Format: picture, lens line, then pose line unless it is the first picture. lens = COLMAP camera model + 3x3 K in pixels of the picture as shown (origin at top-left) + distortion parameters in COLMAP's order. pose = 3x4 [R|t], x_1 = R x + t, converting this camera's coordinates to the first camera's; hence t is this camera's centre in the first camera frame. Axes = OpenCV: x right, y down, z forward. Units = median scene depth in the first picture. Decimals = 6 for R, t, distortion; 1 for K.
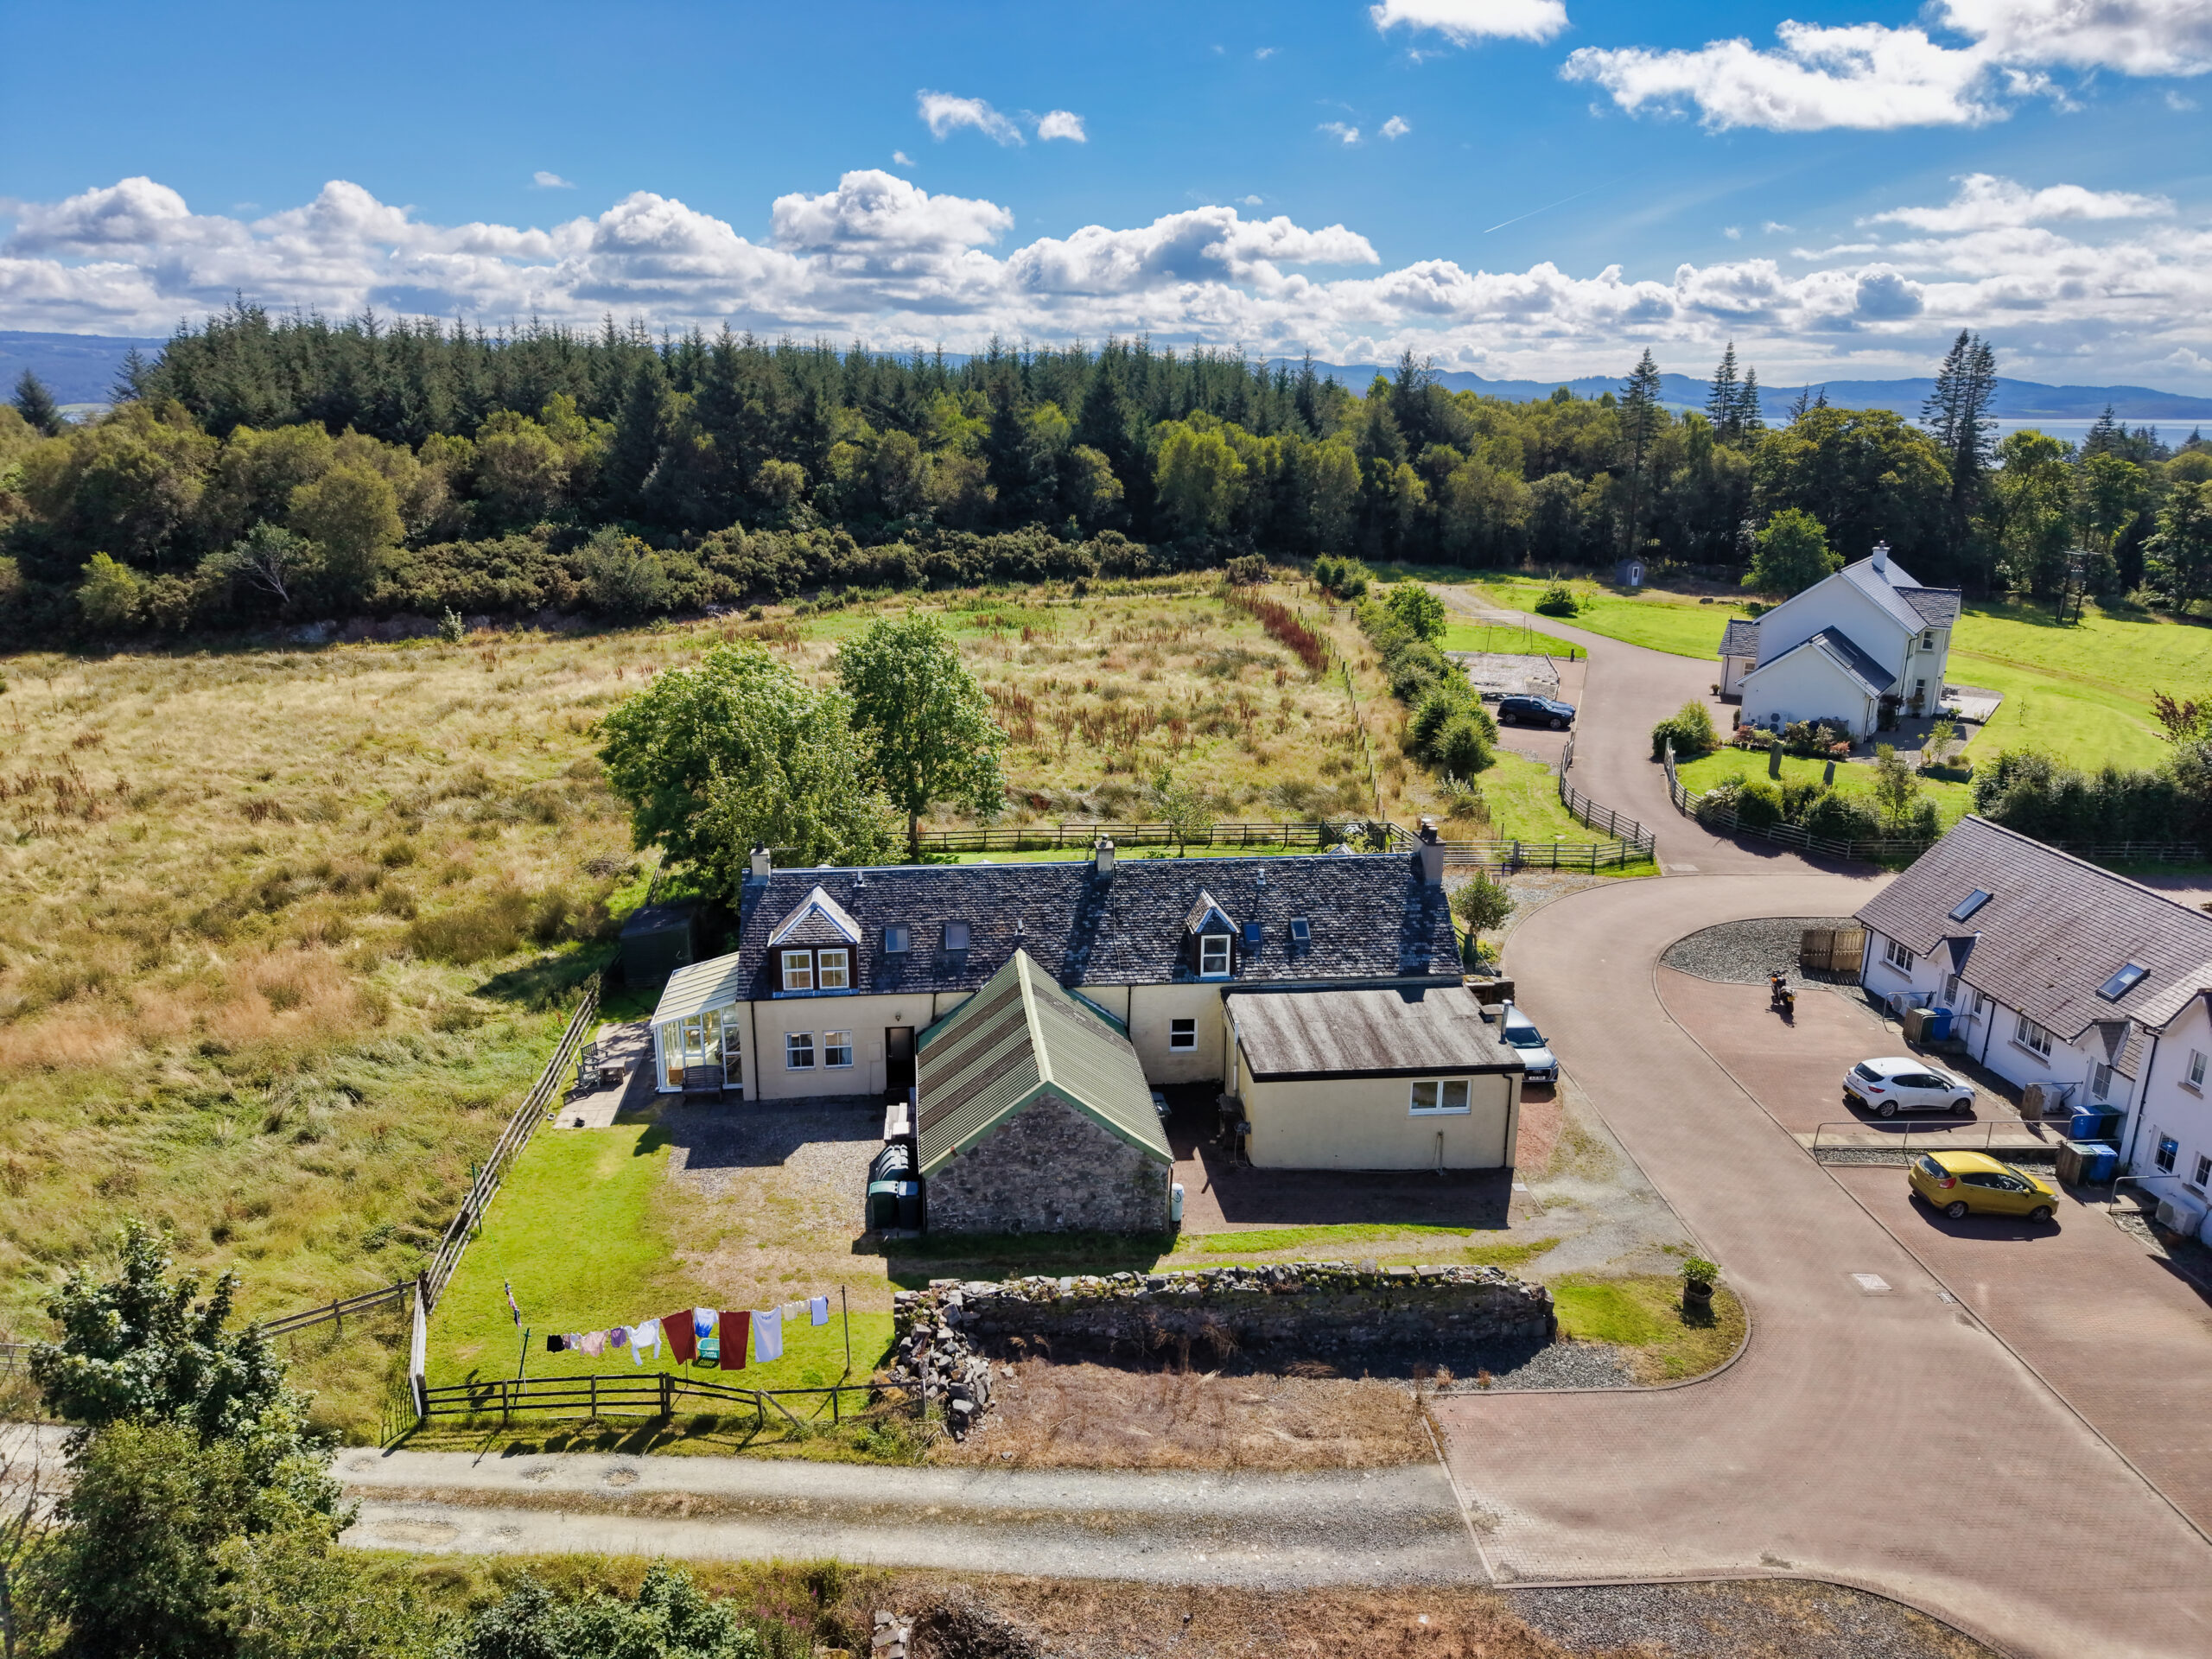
lens RADIAL K [[1500.3, 0, 1101.4], [0, 1500.3, 832.2], [0, 0, 1]] dist [0.001256, -0.000049]
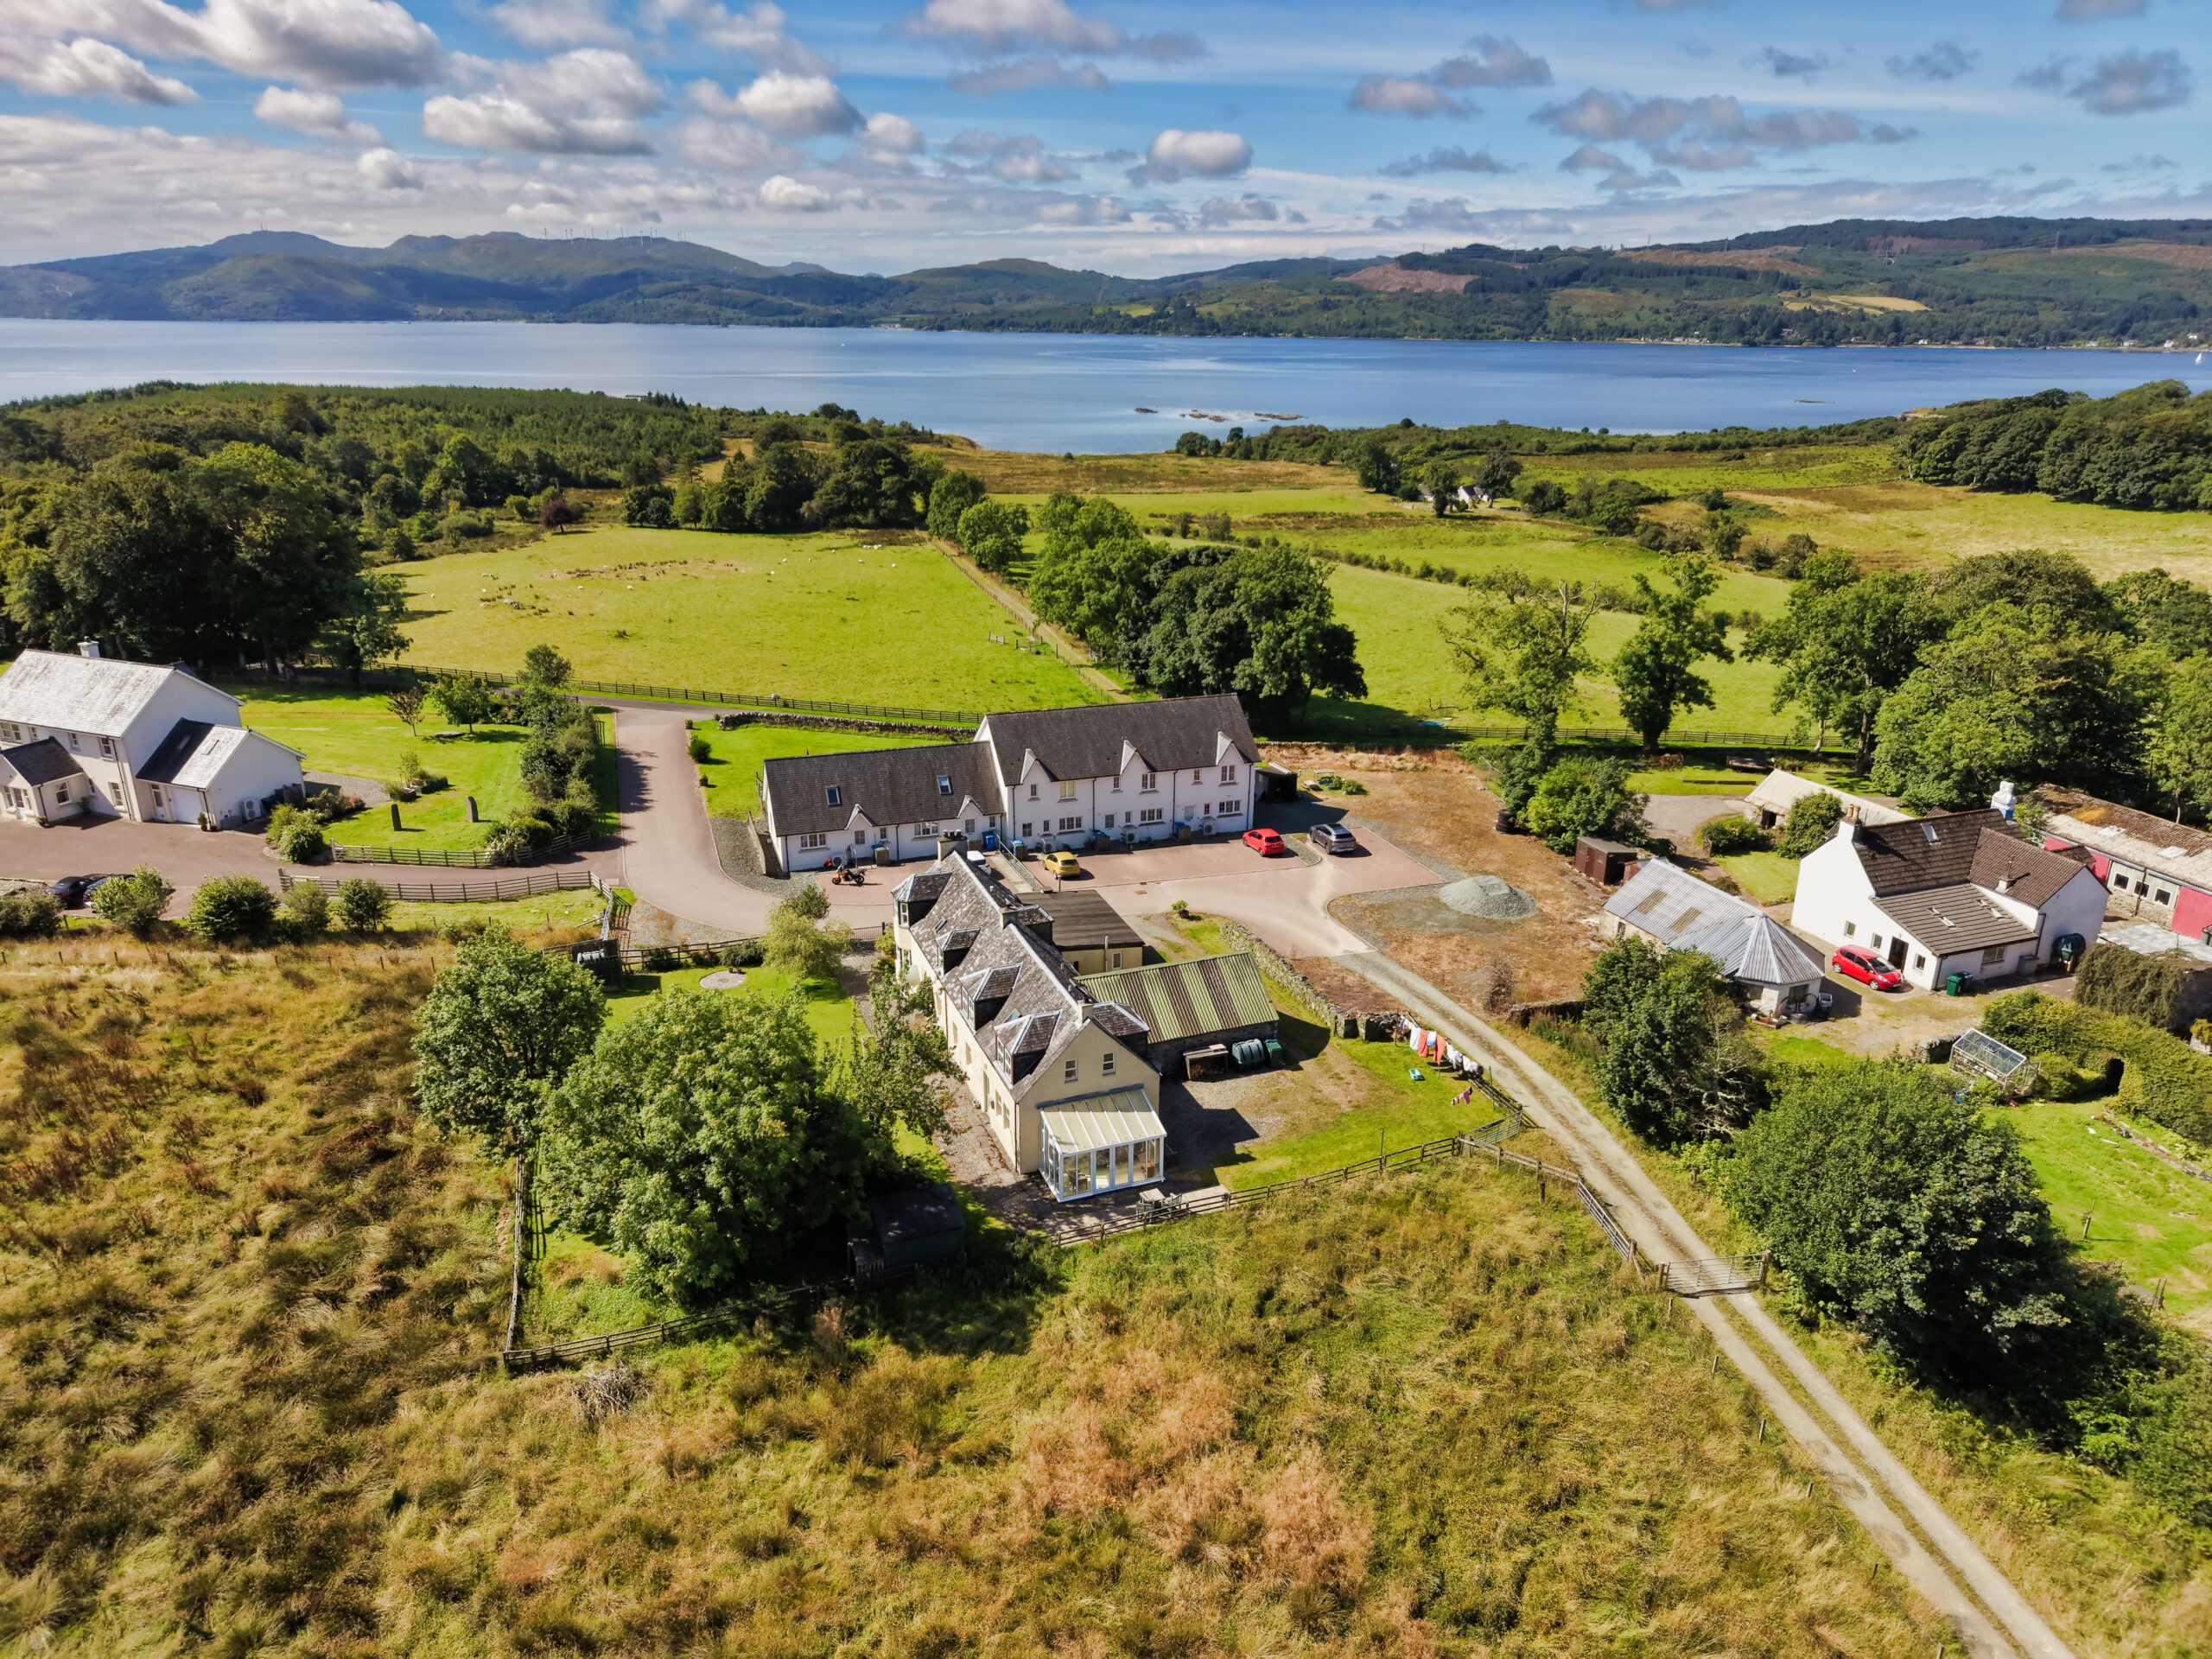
lens RADIAL K [[1503.1, 0, 1102.4], [0, 1503.1, 832.2], [0, 0, 1]] dist [0.011079, -0.008157]
pose [[-0.249955, -0.329014, 0.910644, -1.080235], [0.261632, 0.882563, 0.390681, -0.494078], [-0.932240, 0.335906, -0.134521, 0.871006]]
